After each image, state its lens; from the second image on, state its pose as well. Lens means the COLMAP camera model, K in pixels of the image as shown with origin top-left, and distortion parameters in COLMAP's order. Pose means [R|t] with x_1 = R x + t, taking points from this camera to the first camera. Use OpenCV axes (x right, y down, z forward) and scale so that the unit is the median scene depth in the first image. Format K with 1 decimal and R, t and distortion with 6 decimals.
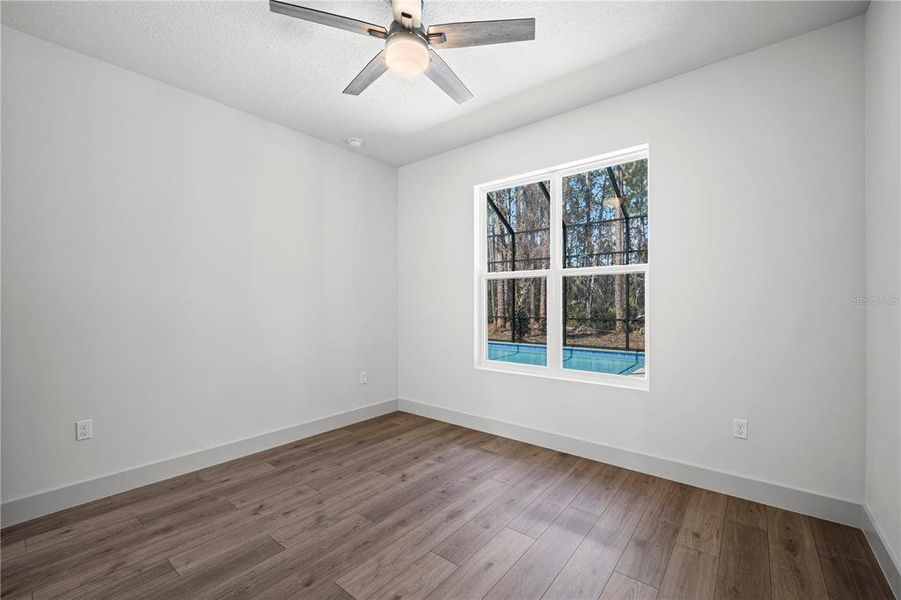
lens RADIAL K [[374.4, 0, 453.3], [0, 374.4, 302.3], [0, 0, 1]] dist [-0.015984, -0.000740]
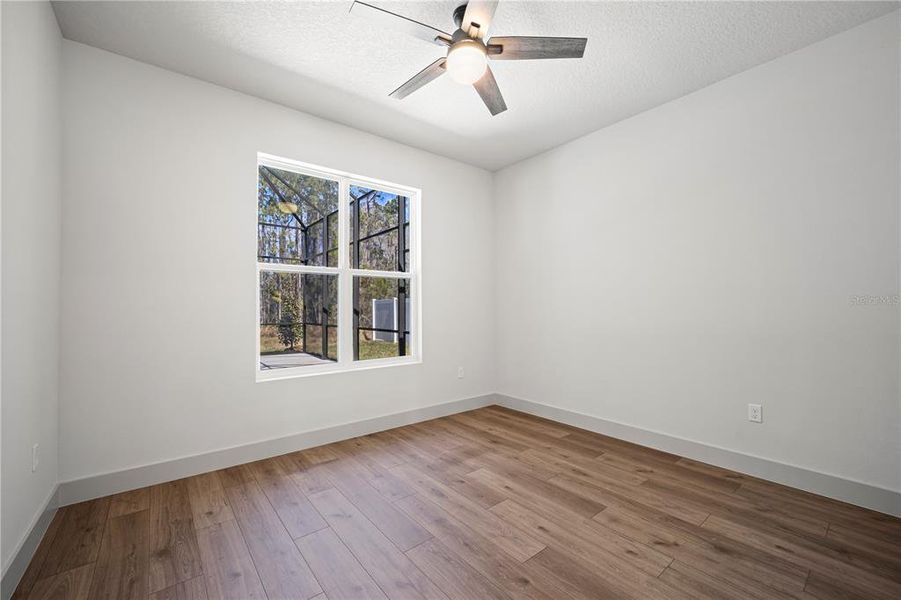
lens RADIAL K [[374.4, 0, 442.9], [0, 374.4, 301.6], [0, 0, 1]] dist [-0.015984, -0.000740]
pose [[0.214051, 0.013672, 0.976727, -0.733833], [0.003401, 0.999886, -0.014741, 0.022723], [-0.976817, 0.006477, 0.213980, 0.524355]]
